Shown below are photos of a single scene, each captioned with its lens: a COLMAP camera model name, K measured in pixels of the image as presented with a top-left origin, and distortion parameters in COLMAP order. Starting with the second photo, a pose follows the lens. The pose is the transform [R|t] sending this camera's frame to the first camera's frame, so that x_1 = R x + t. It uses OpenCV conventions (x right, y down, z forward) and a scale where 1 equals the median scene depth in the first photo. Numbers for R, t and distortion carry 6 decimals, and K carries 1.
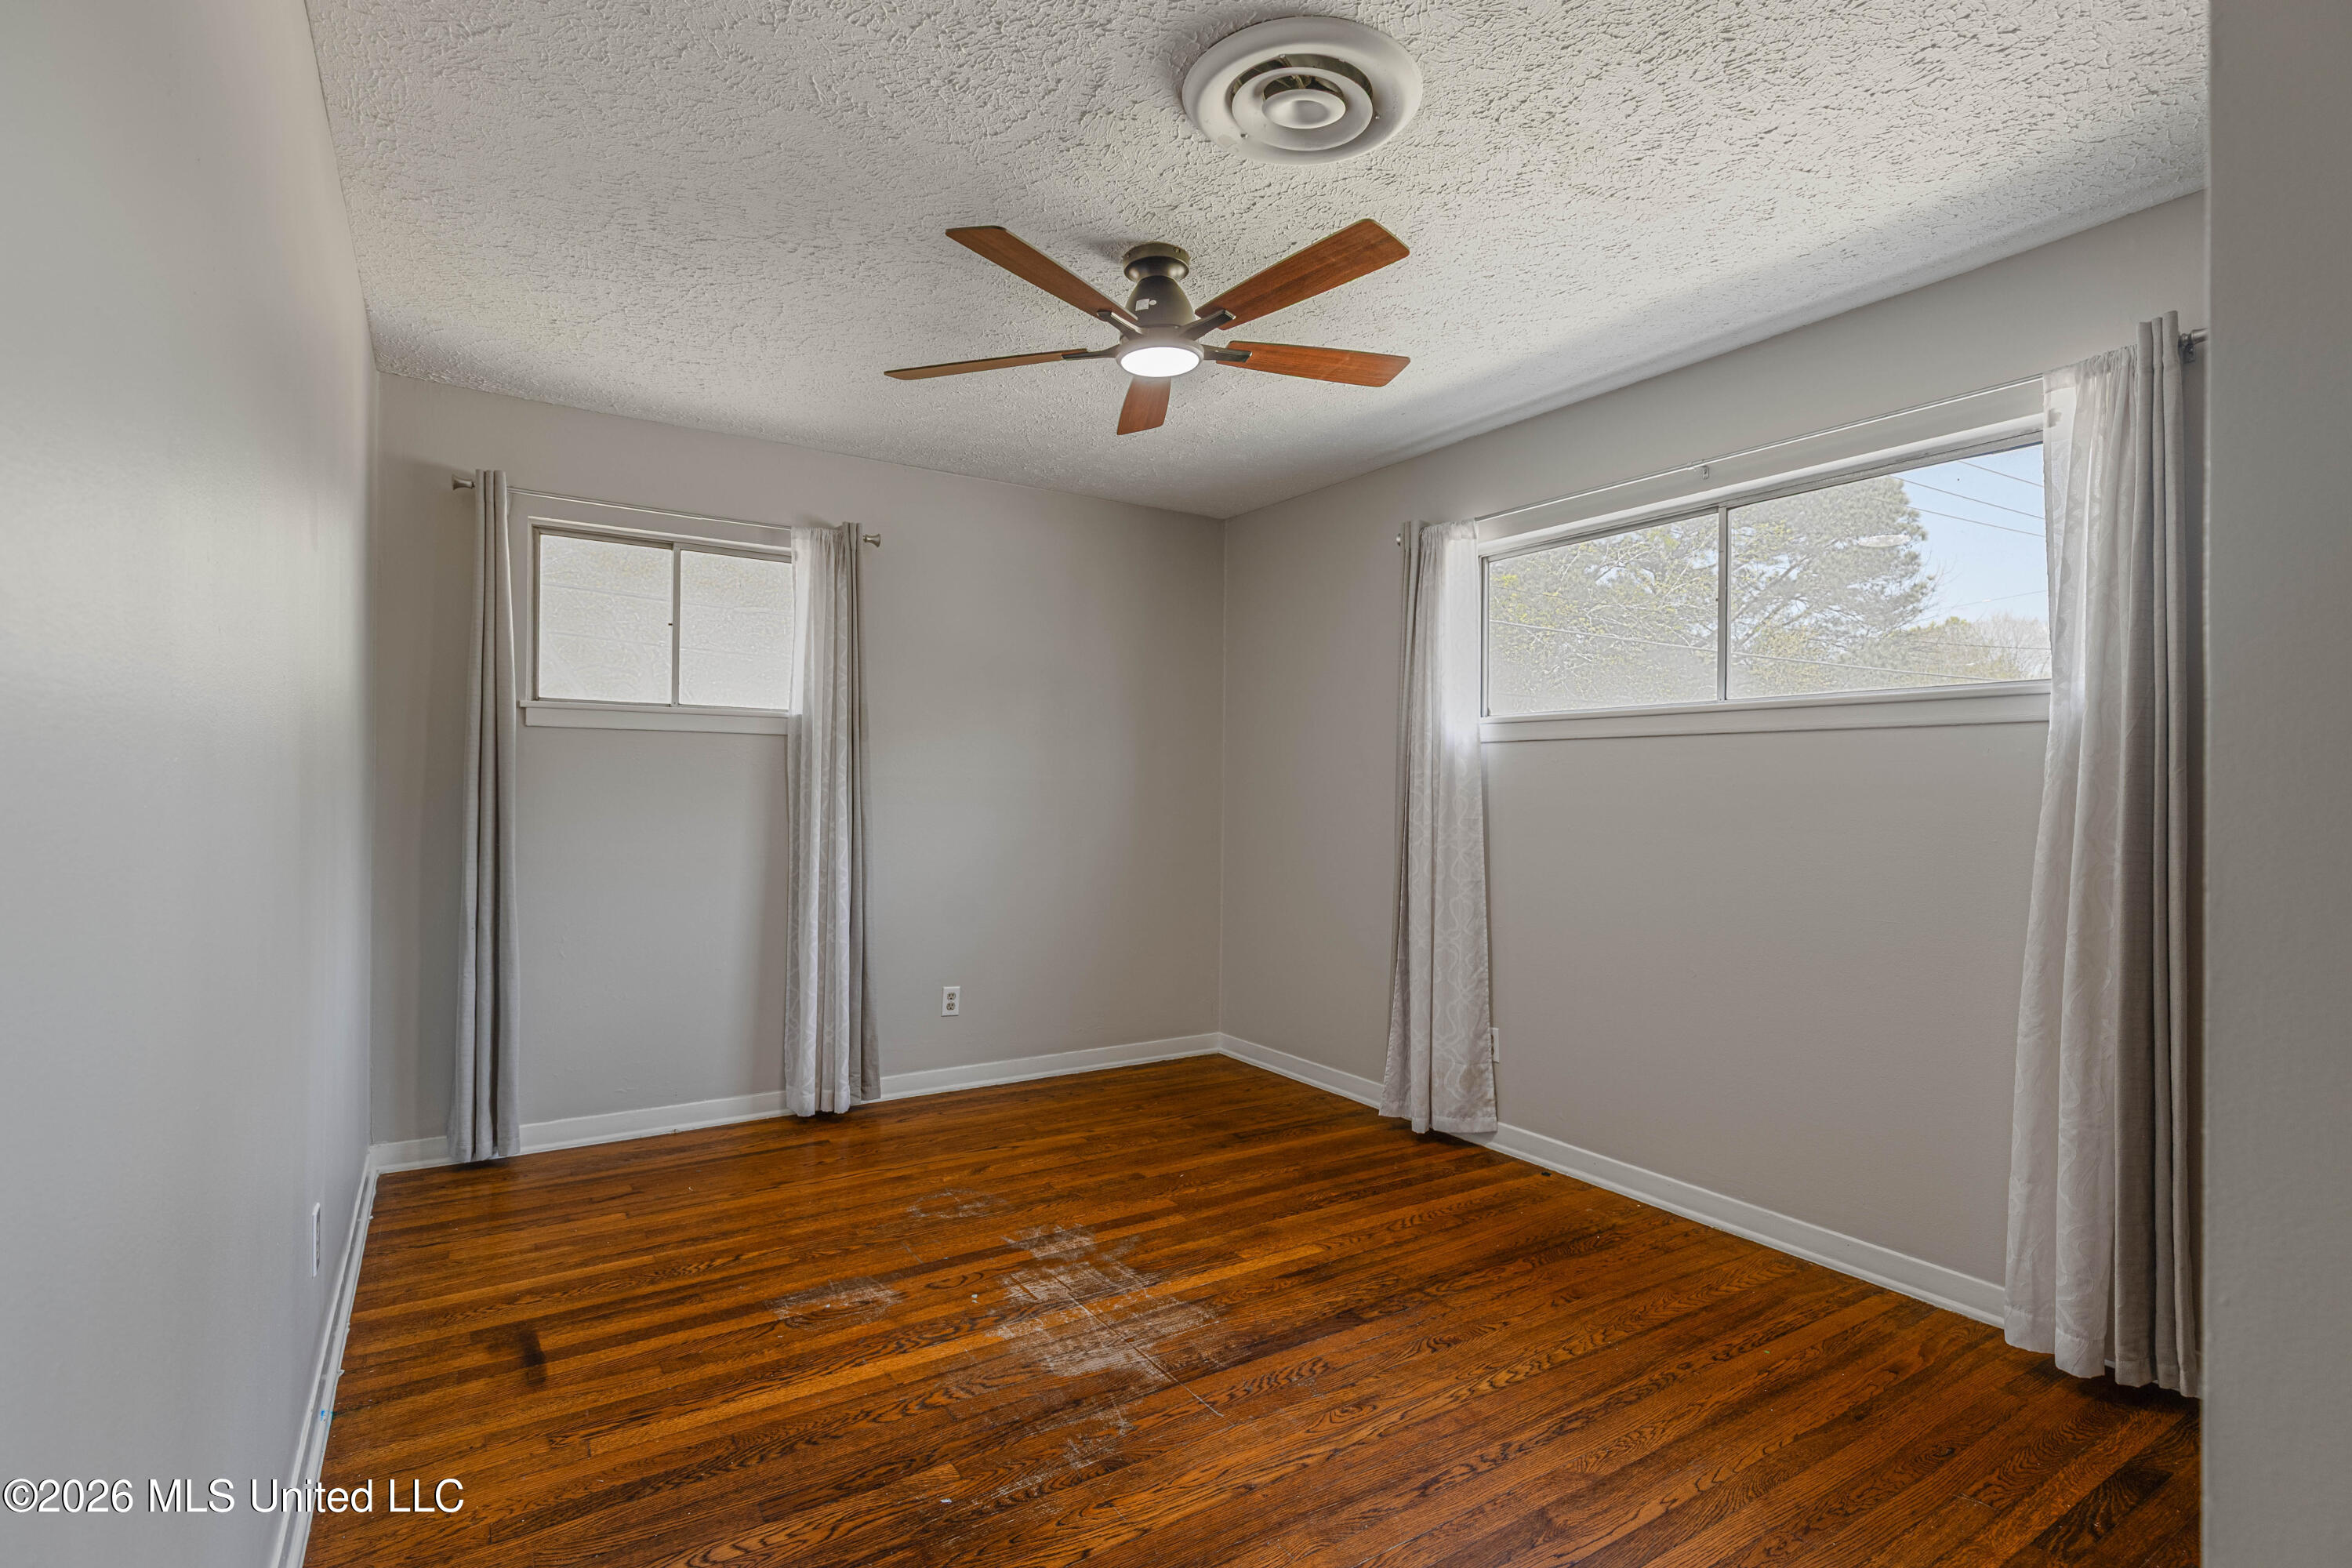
lens RADIAL K [[1115.0, 0, 1181.4], [0, 1115.0, 788.9], [0, 0, 1]] dist [0.008153, -0.001474]
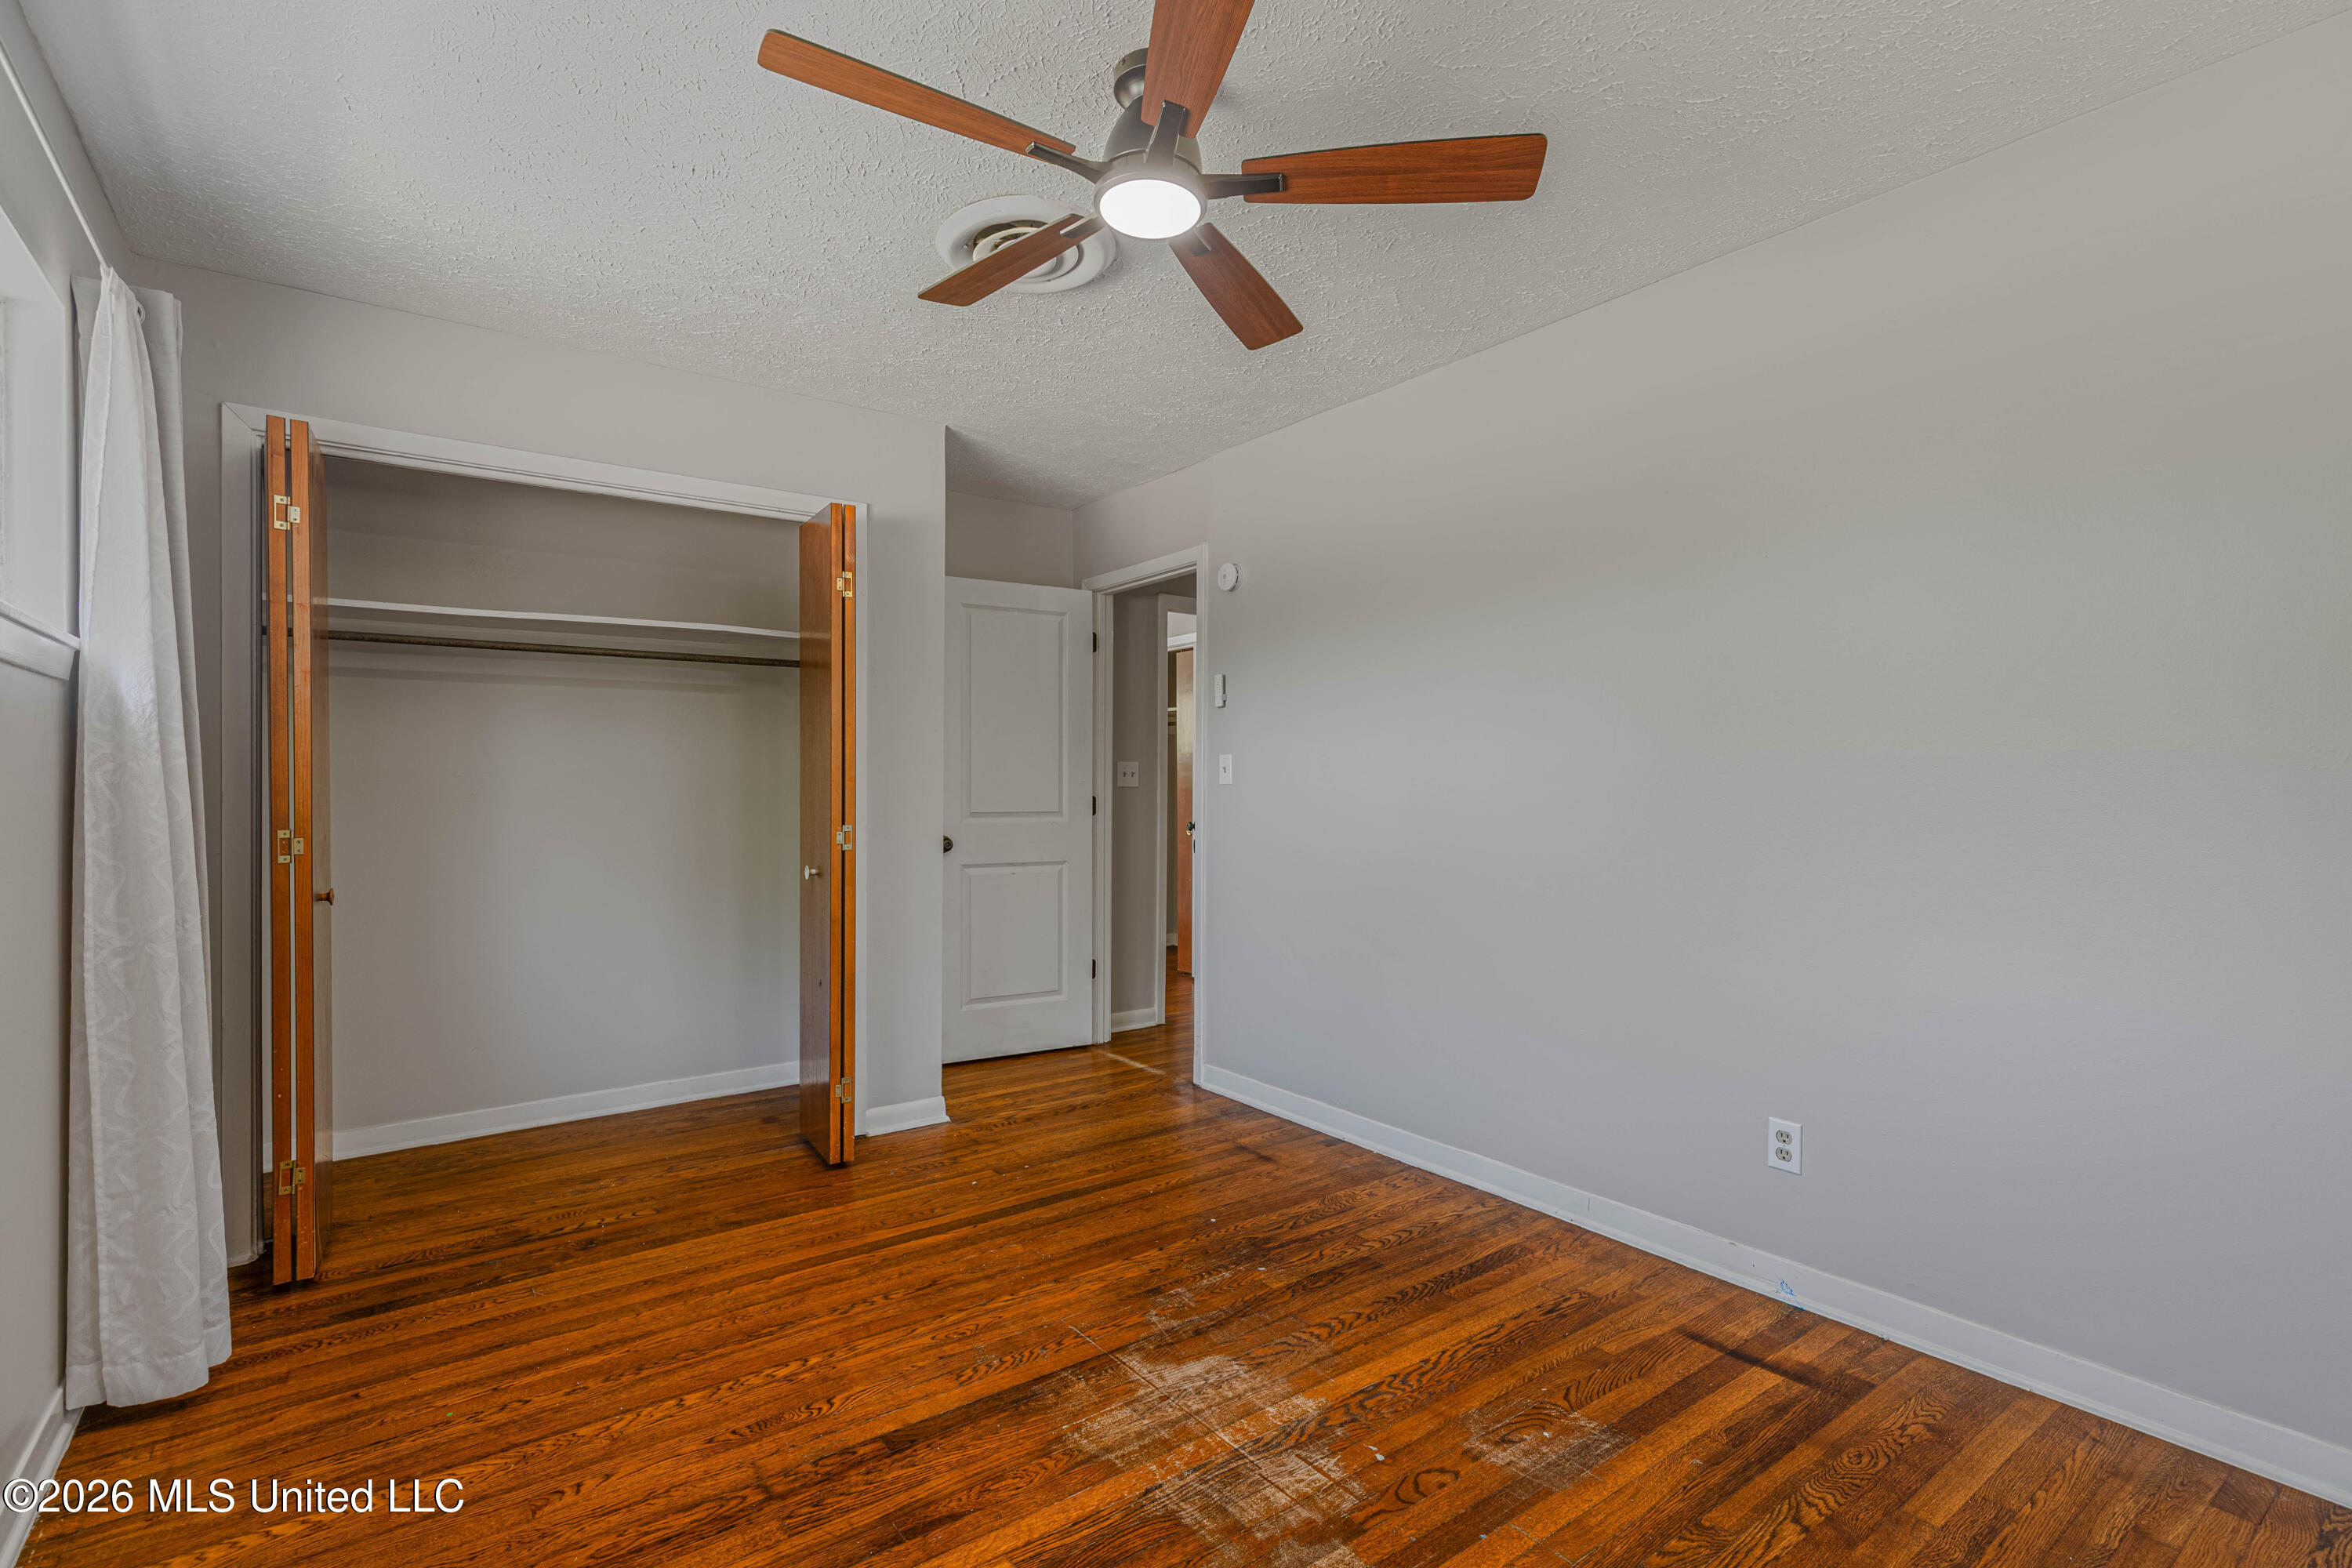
lens RADIAL K [[1115.0, 0, 1170.9], [0, 1115.0, 786.6], [0, 0, 1]] dist [0.008153, -0.001474]
pose [[-0.997356, -0.010295, -0.071938, 0.018789], [-0.010382, 0.999946, 0.000826, -0.004038], [0.071926, 0.001570, -0.997409, 1.923732]]
